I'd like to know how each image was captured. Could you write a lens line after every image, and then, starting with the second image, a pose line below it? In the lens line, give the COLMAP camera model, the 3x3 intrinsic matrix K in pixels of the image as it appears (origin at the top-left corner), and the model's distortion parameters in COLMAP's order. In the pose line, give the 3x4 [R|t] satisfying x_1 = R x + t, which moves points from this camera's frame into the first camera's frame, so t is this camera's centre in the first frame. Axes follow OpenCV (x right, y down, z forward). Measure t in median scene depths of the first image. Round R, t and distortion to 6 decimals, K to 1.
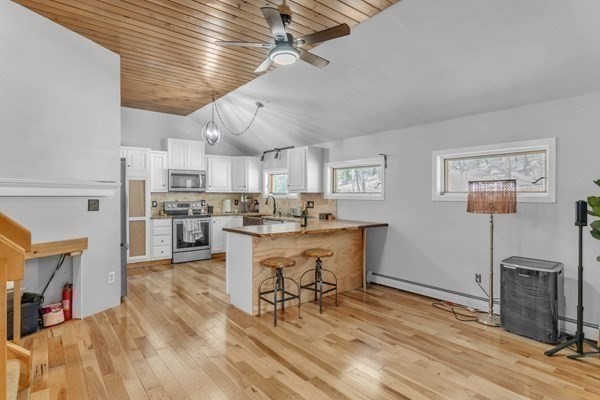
lens RADIAL K [[327.5, 0, 300.0], [0, 327.5, 200.0], [0, 0, 1]] dist [0.004991, 0.000039]
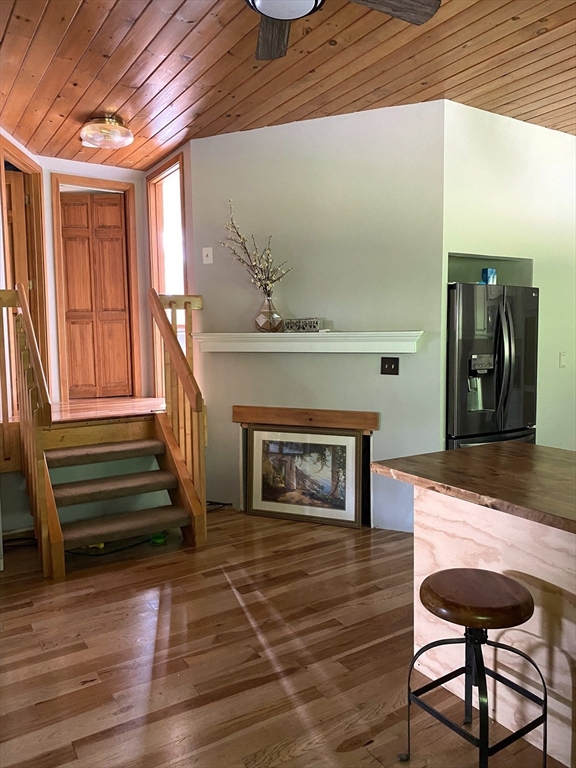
lens RADIAL K [[583.4, 0, 288.0], [0, 583.4, 384.0], [0, 0, 1]] dist [0.036736, -0.009108]
pose [[-0.088441, 0.092976, -0.991733, 0.569135], [0.004394, 0.995661, 0.092953, -0.059557], [0.996072, 0.003863, -0.088466, 0.940251]]
